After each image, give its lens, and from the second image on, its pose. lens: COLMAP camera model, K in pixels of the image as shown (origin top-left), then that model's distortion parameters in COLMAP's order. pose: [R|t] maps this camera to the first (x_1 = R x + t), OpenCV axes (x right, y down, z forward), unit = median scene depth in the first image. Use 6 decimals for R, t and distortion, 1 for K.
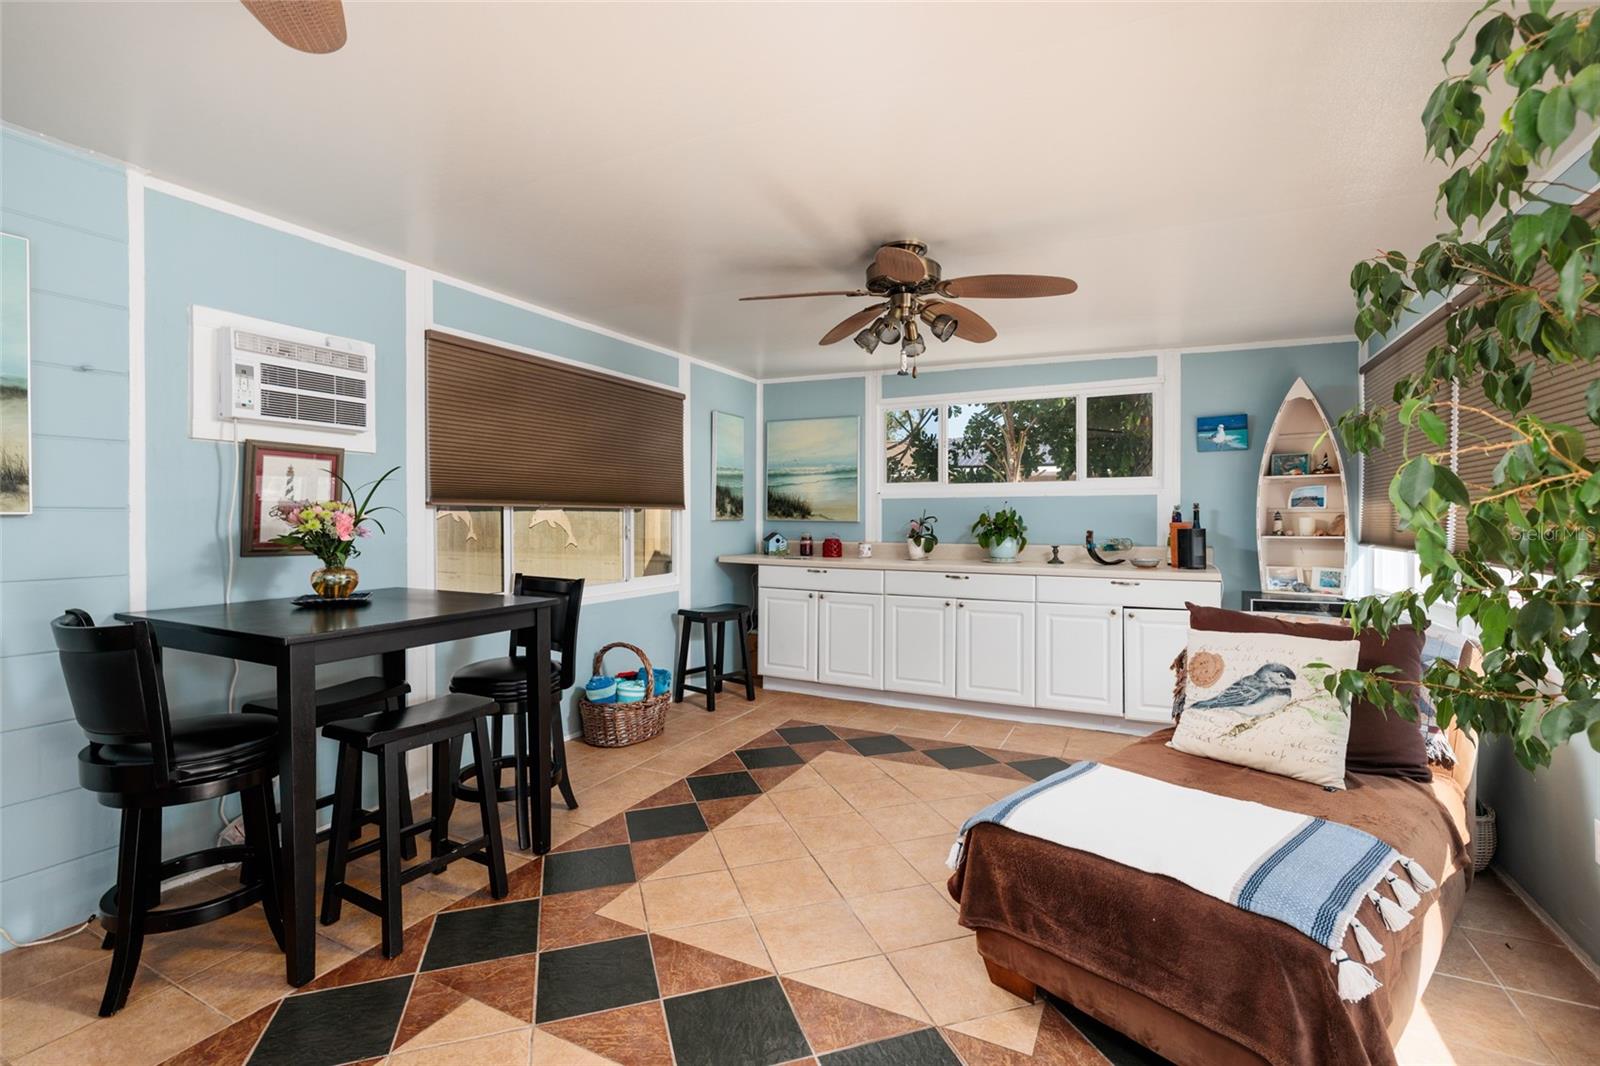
lens RADIAL K [[712.0, 0, 799.3], [0, 712.0, 527.6], [0, 0, 1]] dist [-0.002864, -0.000060]
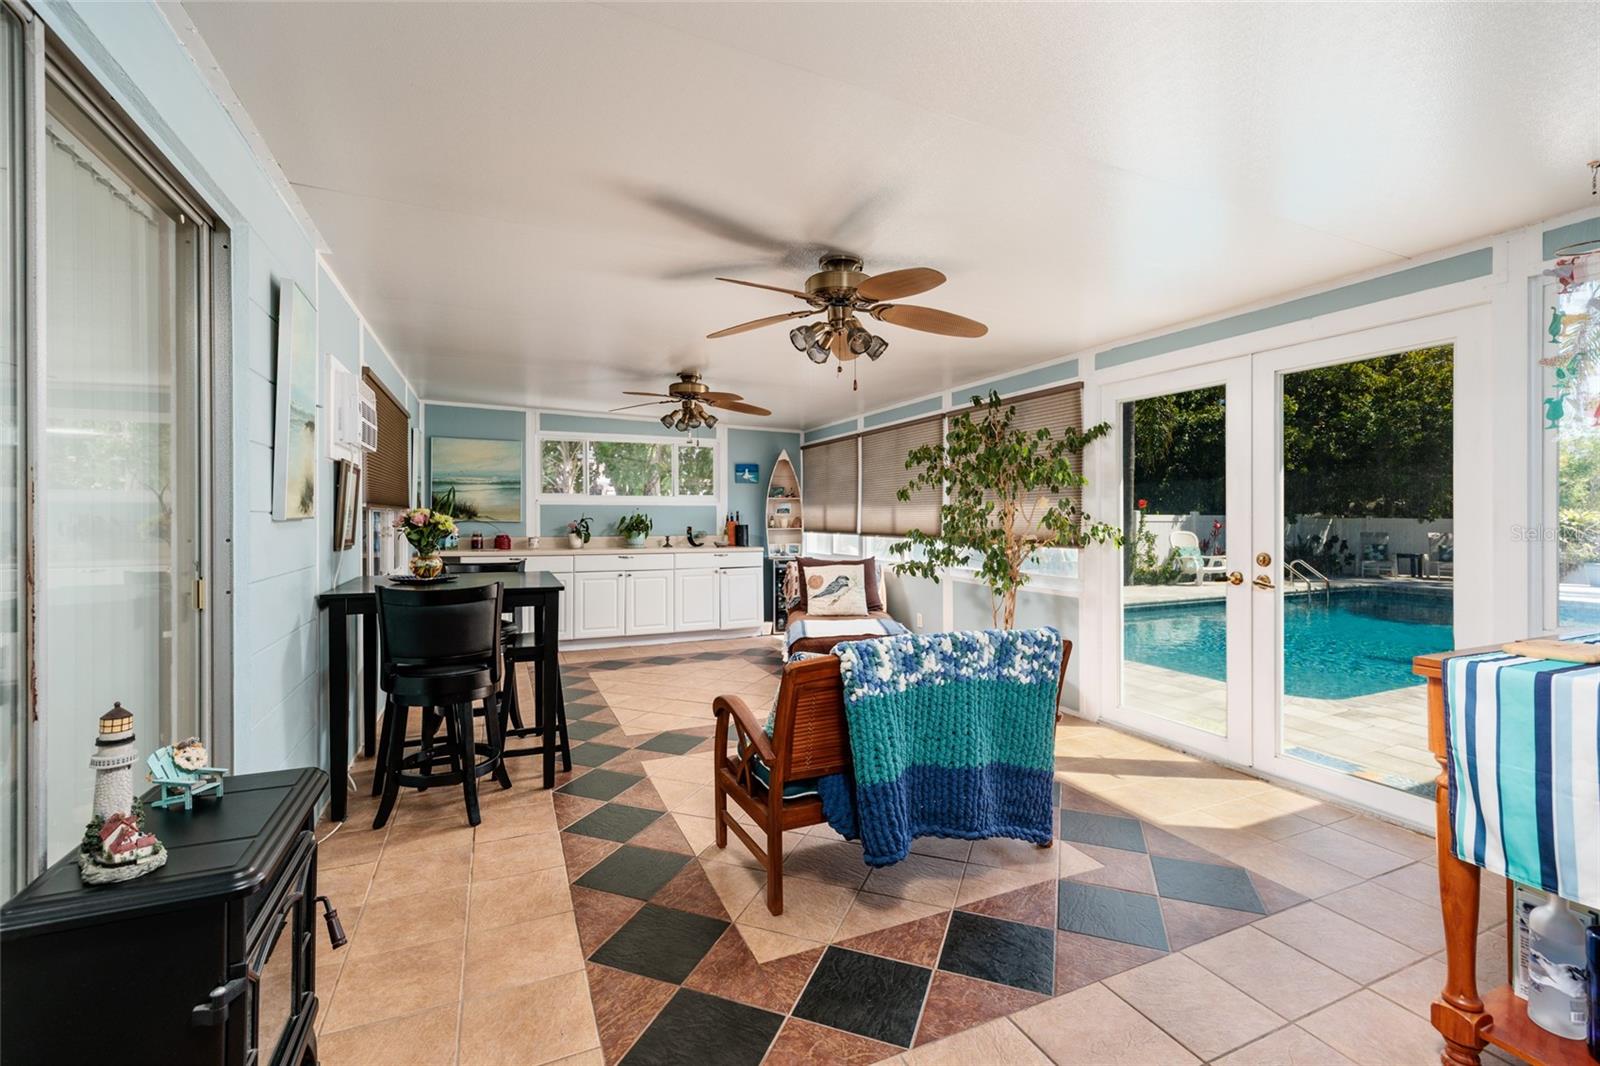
lens RADIAL K [[684.4, 0, 795.5], [0, 684.4, 520.7], [0, 0, 1]] dist [0.002567, -0.000008]
pose [[0.636138, -0.001831, 0.771573, -0.684408], [0.009934, 0.999934, -0.005818, 0.002583], [-0.771512, 0.011366, 0.636114, -0.229978]]
